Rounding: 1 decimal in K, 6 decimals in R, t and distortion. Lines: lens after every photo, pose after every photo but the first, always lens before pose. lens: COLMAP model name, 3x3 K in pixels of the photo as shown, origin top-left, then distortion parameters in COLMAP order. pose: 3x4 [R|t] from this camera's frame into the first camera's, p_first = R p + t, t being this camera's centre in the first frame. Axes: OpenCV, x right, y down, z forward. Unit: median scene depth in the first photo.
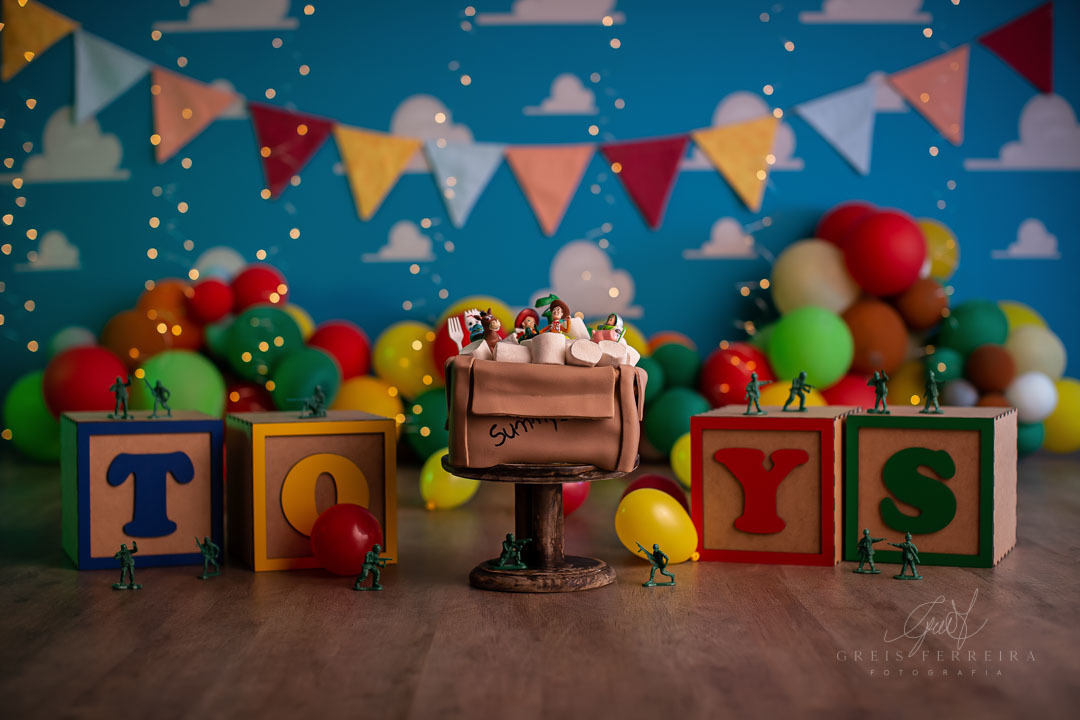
lens RADIAL K [[1556.1, 0, 538.0], [0, 1556.1, 359.0], [0, 0, 1]] dist [-0.121174, 0.000000]
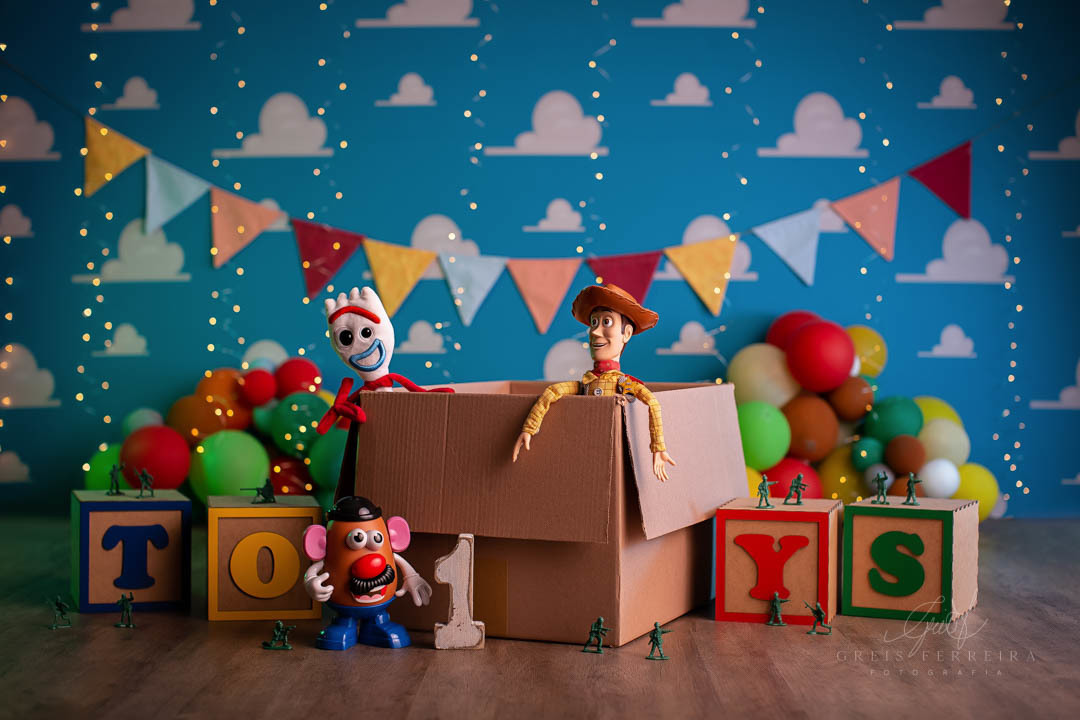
lens RADIAL K [[1556.1, 0, 542.1], [0, 1556.1, 356.7], [0, 0, 1]] dist [-0.121174, 0.000000]
pose [[0.999790, 0.013618, -0.015332, 0.026106], [-0.013988, 0.999608, -0.024239, -0.034457], [0.014996, 0.024448, 0.999589, -0.194535]]
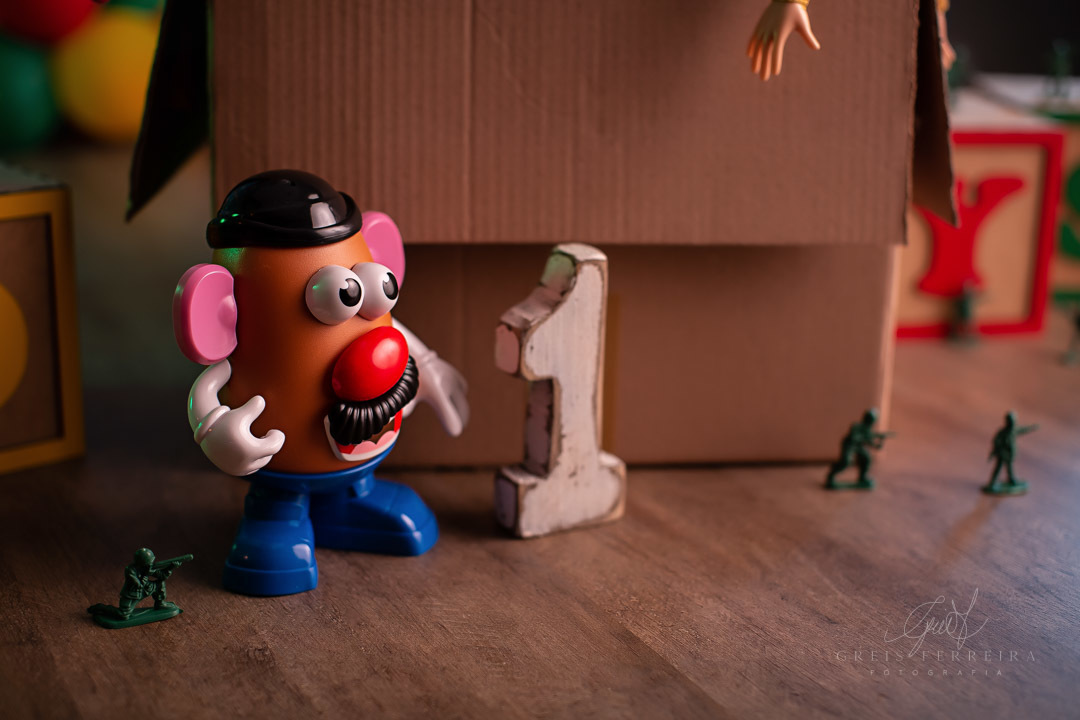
lens RADIAL K [[1556.1, 0, 539.0], [0, 1556.1, 363.8], [0, 0, 1]] dist [-0.121174, 0.000000]
pose [[0.909186, -0.103976, 0.403199, -0.131743], [-0.007825, 0.963883, 0.266210, -0.025017], [-0.416316, -0.245189, 0.875536, 0.246752]]
